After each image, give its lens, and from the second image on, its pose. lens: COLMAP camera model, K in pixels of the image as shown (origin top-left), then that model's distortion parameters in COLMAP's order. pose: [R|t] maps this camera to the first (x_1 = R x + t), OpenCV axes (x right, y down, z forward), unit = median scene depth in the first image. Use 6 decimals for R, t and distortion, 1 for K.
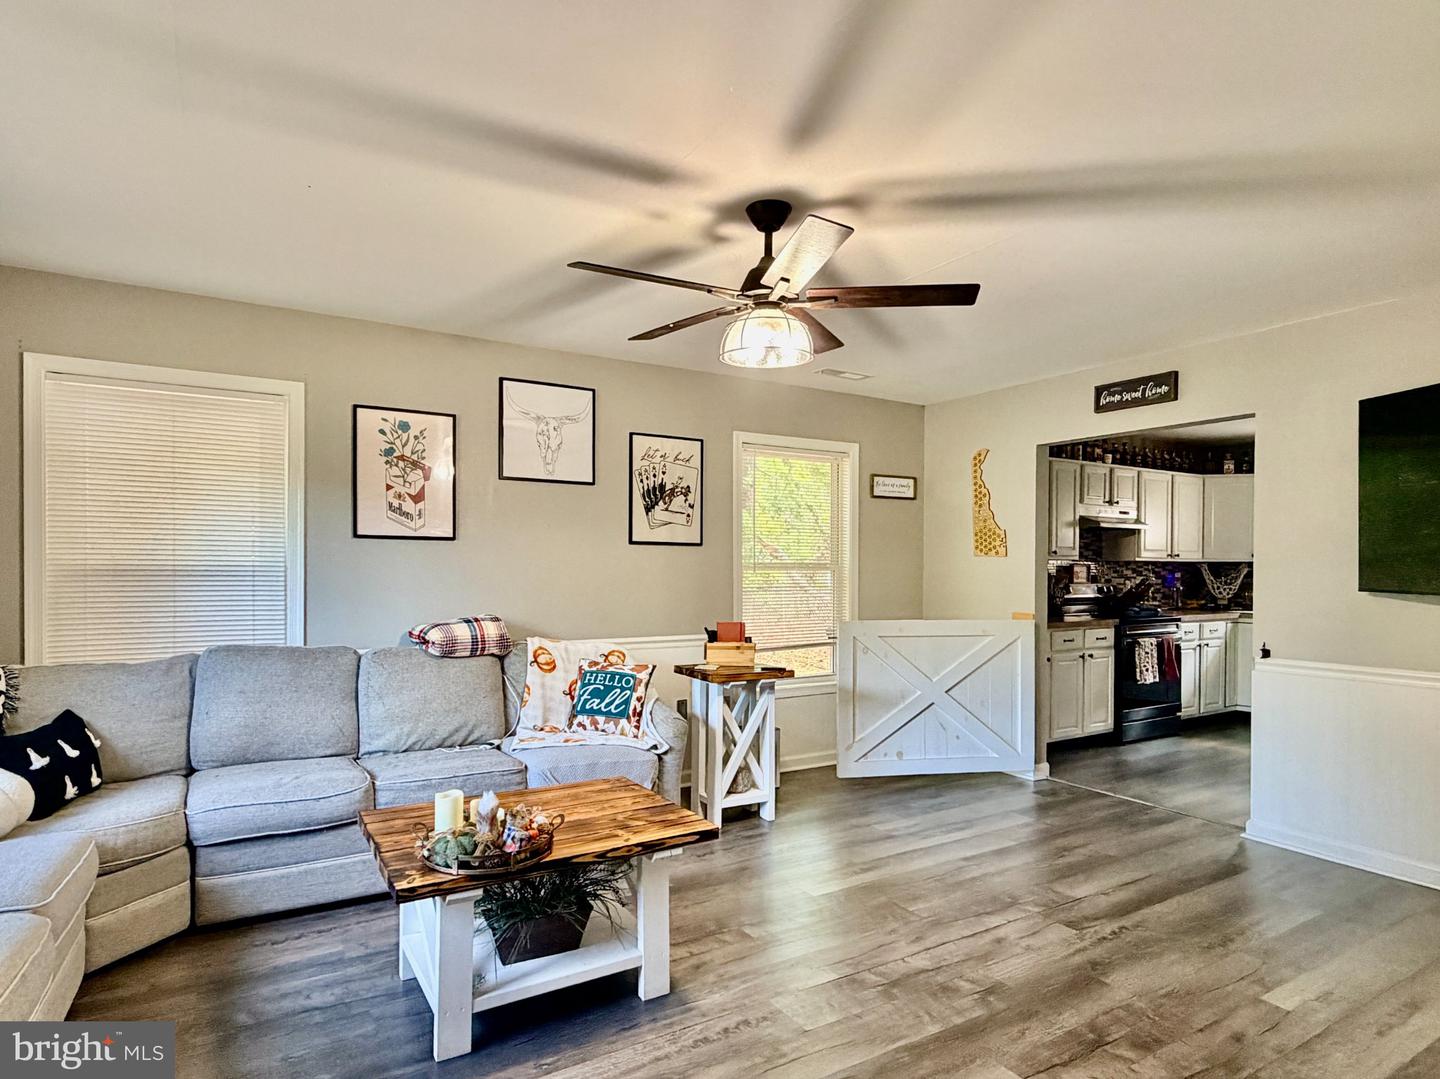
lens RADIAL K [[823.9, 0, 720.0], [0, 823.9, 539.5], [0, 0, 1]] dist [0.000467, 0.000329]
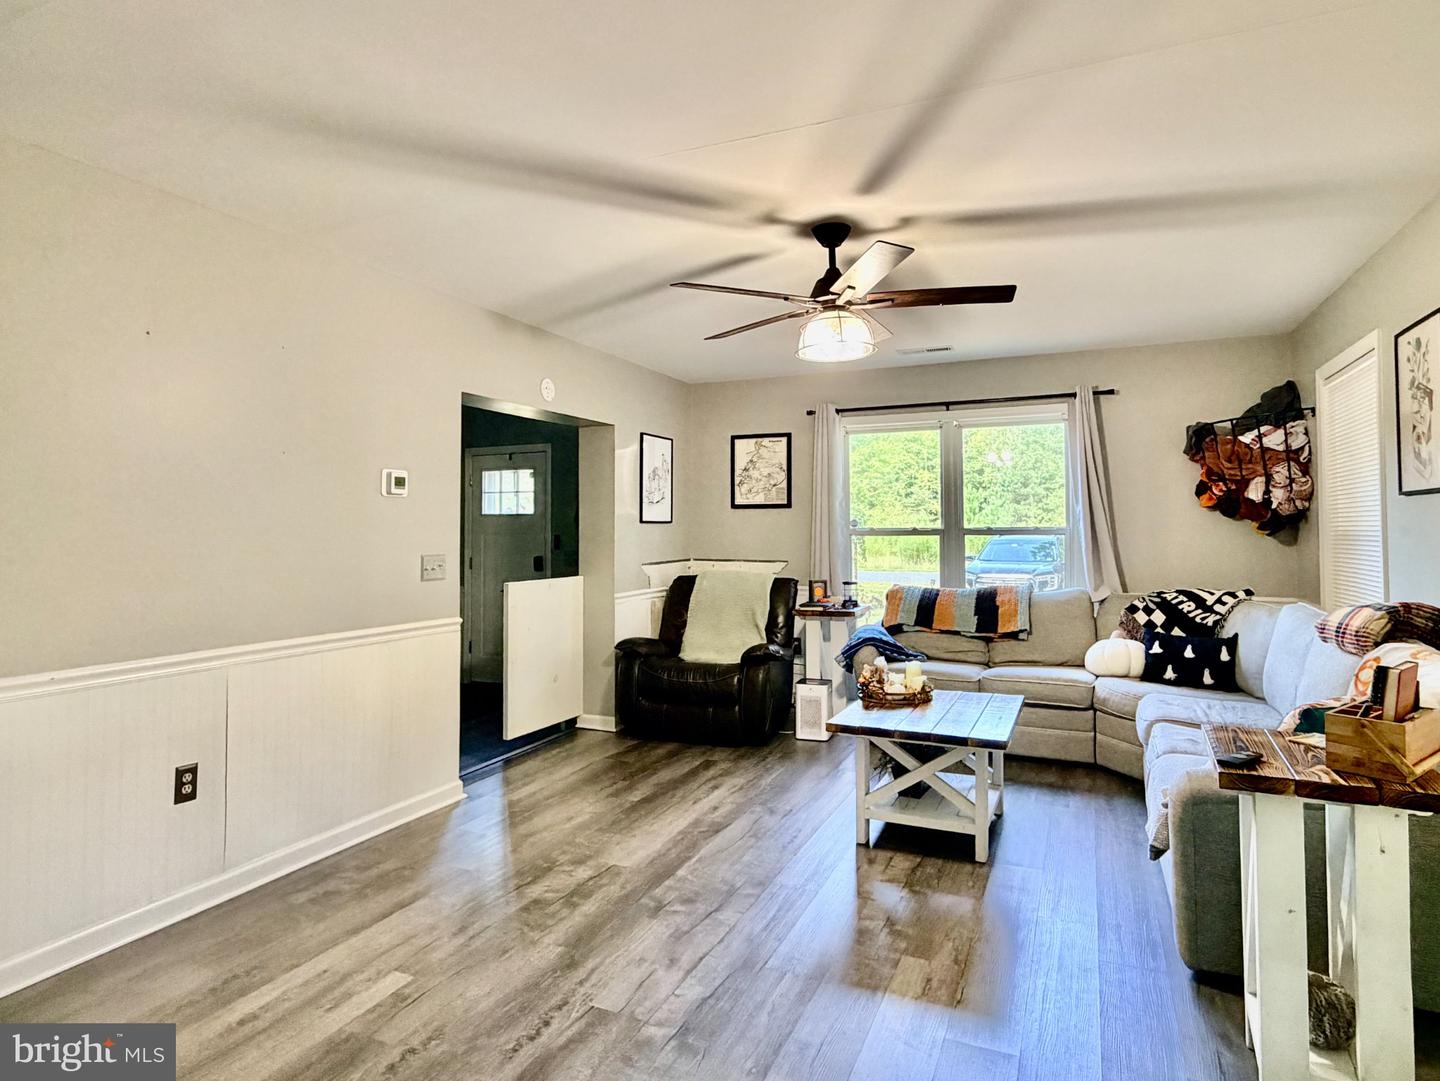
lens RADIAL K [[823.9, 0, 720.0], [0, 823.9, 540.5], [0, 0, 1]] dist [0.000467, 0.000329]
pose [[-0.824611, -0.011833, -0.565576, 0.864588], [-0.001998, 0.999836, -0.018005, 0.059455], [0.565696, -0.013717, -0.824500, 1.902992]]
